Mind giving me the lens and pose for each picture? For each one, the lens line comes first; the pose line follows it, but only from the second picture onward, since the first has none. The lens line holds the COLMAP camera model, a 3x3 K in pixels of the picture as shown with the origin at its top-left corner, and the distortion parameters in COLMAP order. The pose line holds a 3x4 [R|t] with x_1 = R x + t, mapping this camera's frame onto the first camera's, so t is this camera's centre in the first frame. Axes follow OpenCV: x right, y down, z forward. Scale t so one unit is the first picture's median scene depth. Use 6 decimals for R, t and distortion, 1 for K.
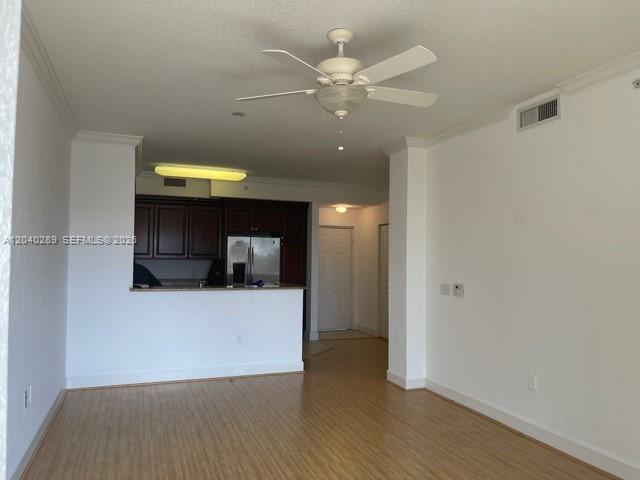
lens RADIAL K [[479.7, 0, 324.9], [0, 479.7, 244.9], [0, 0, 1]] dist [0.069239, -0.089784]
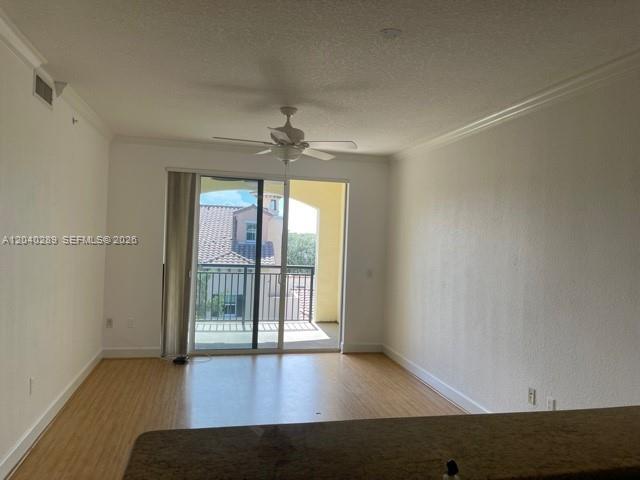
lens RADIAL K [[479.7, 0, 318.4], [0, 479.7, 242.3], [0, 0, 1]] dist [0.069239, -0.089784]
pose [[-0.988879, -0.053492, 0.138773, -0.168235], [-0.056233, 0.998291, -0.015899, 0.000568], [-0.137685, -0.023526, -0.990197, 1.441350]]
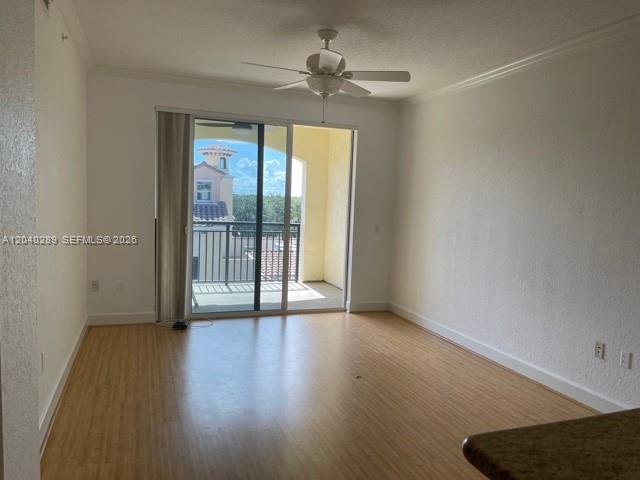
lens RADIAL K [[479.7, 0, 320.1], [0, 479.7, 241.7], [0, 0, 1]] dist [0.069239, -0.089784]
pose [[-0.998526, -0.053070, 0.011372, 0.006008], [-0.052355, 0.997062, 0.055922, 0.030433], [-0.014306, 0.055244, -0.998370, 1.355317]]
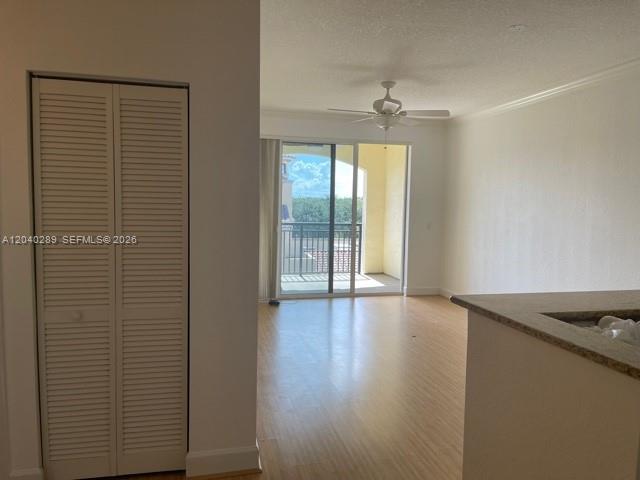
lens RADIAL K [[479.7, 0, 321.2], [0, 479.7, 241.7], [0, 0, 1]] dist [0.069239, -0.089784]
pose [[-0.991613, -0.042363, 0.122106, 0.022207], [-0.035518, 0.997702, 0.057701, 0.031627], [-0.124270, 0.052880, -0.990838, 1.646222]]
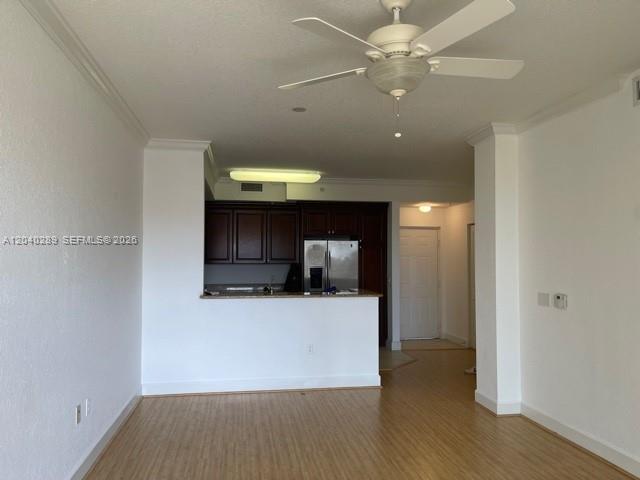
lens RADIAL K [[479.7, 0, 321.7], [0, 479.7, 244.8], [0, 0, 1]] dist [0.069239, -0.089784]
pose [[0.980212, -0.015427, -0.197348, 0.037706], [0.014729, 0.999879, -0.005005, -0.005261], [0.197401, 0.001999, 0.980321, 0.090972]]
